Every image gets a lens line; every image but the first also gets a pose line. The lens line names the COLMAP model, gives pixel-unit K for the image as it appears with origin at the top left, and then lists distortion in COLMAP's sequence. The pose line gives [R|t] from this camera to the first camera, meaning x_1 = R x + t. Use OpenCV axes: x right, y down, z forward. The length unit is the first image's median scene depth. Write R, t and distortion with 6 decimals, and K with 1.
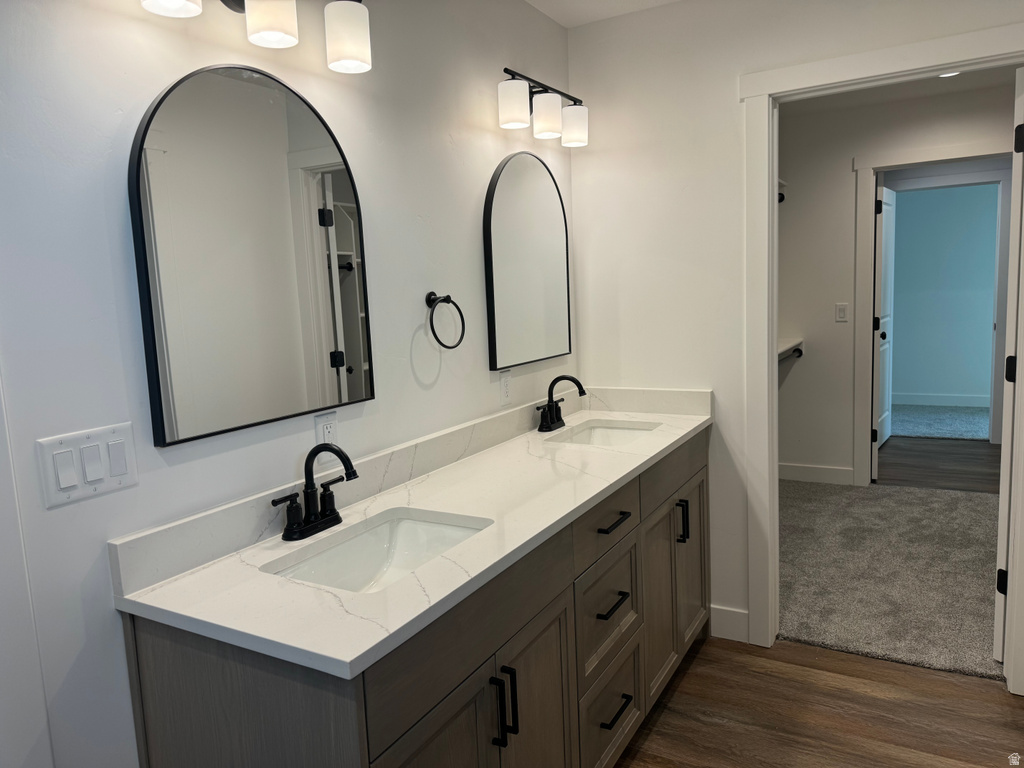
lens RADIAL K [[722.0, 0, 515.5], [0, 722.0, 378.7], [0, 0, 1]] dist [0.116126, -0.159897]
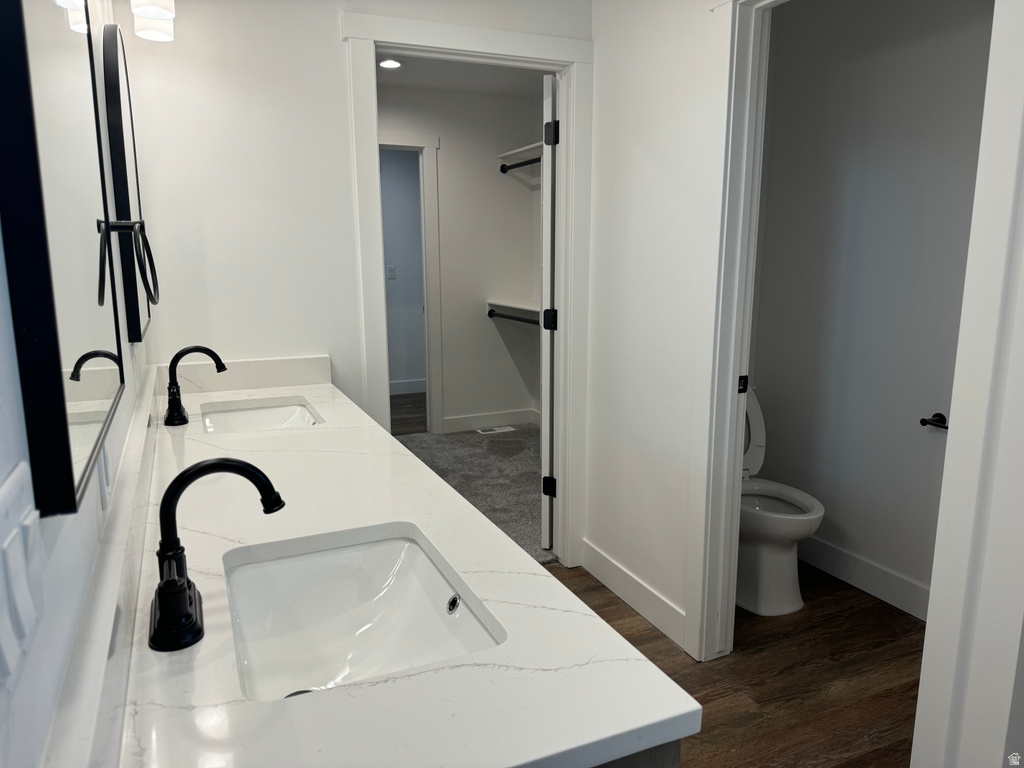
lens RADIAL K [[722.0, 0, 515.5], [0, 722.0, 378.7], [0, 0, 1]] dist [0.116126, -0.159897]
pose [[0.582253, -0.095464, 0.807383, -0.358758], [0.073341, 0.995201, 0.064780, 0.003756], [-0.809693, 0.021495, 0.586460, 0.290649]]
